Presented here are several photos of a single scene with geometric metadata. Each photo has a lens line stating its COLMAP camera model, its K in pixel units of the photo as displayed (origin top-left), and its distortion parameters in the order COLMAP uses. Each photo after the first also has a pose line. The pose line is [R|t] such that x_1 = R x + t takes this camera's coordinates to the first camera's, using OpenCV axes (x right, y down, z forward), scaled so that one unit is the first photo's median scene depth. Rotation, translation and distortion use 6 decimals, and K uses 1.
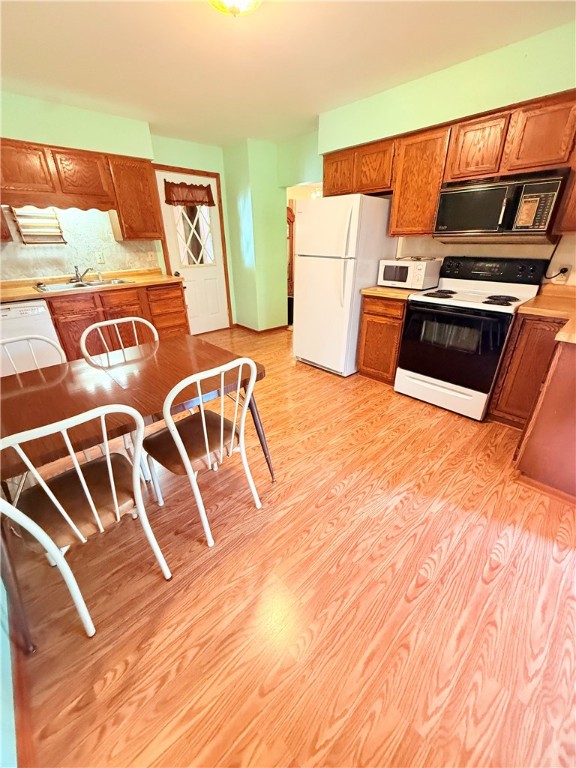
lens RADIAL K [[305.8, 0, 288.5], [0, 305.8, 383.2], [0, 0, 1]] dist [-0.000957, -0.000114]
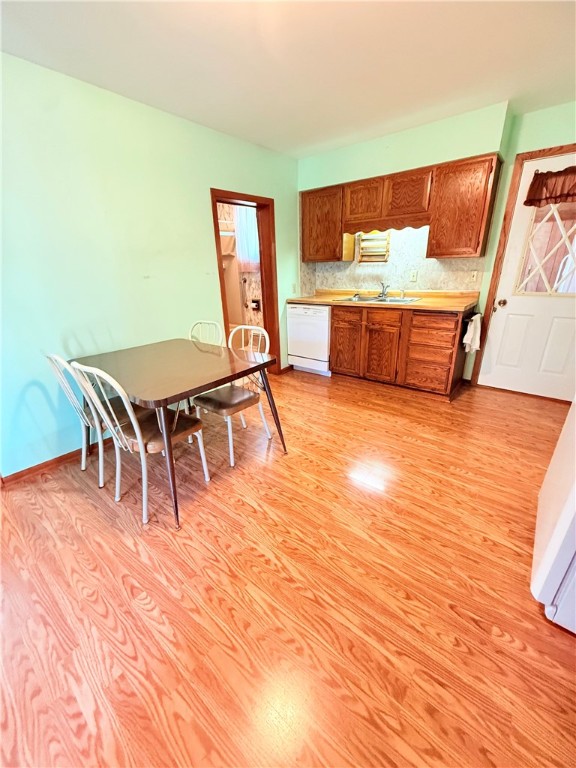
lens RADIAL K [[305.8, 0, 288.8], [0, 305.8, 382.7], [0, 0, 1]] dist [-0.000957, -0.000114]
pose [[0.131627, 0.364757, -0.921752, 0.479182], [-0.403196, 0.869153, 0.286366, -0.312058], [0.905598, 0.333953, 0.261472, 0.667221]]
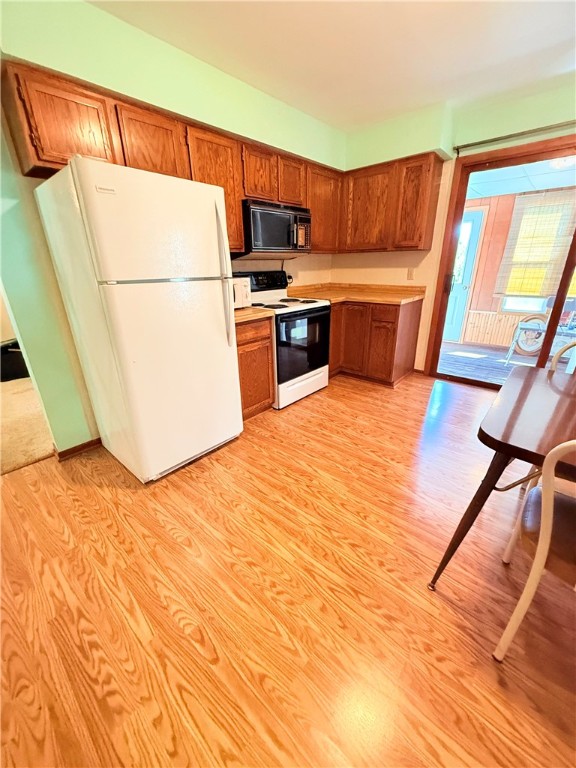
lens RADIAL K [[305.8, 0, 289.0], [0, 305.8, 382.6], [0, 0, 1]] dist [-0.000957, -0.000114]
pose [[-0.091223, -0.355162, 0.930343, -0.586493], [0.439159, 0.824139, 0.357679, -0.424402], [-0.893766, 0.441197, 0.080792, 0.981116]]
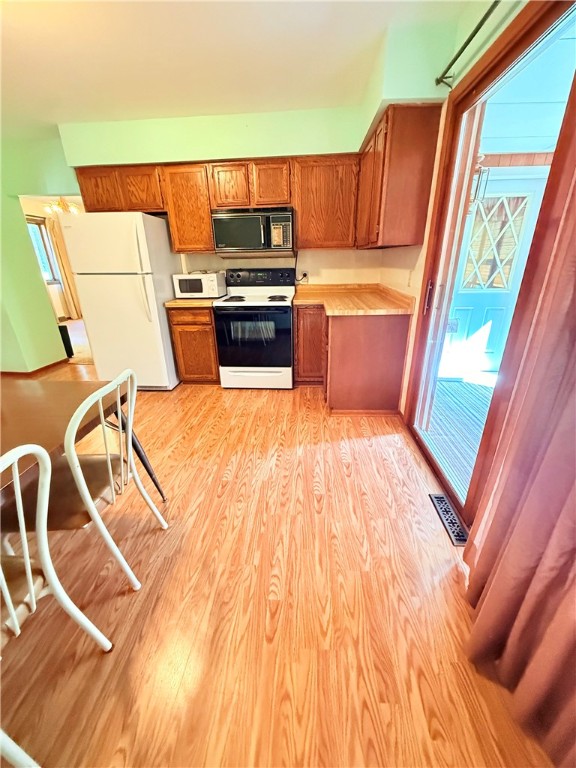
lens RADIAL K [[305.8, 0, 289.0], [0, 305.8, 383.0], [0, 0, 1]] dist [-0.000957, -0.000114]
pose [[0.735222, -0.262383, 0.624982, -0.191064], [0.298659, 0.953111, 0.048801, 0.030635], [-0.608483, 0.150777, 0.779112, -0.024557]]
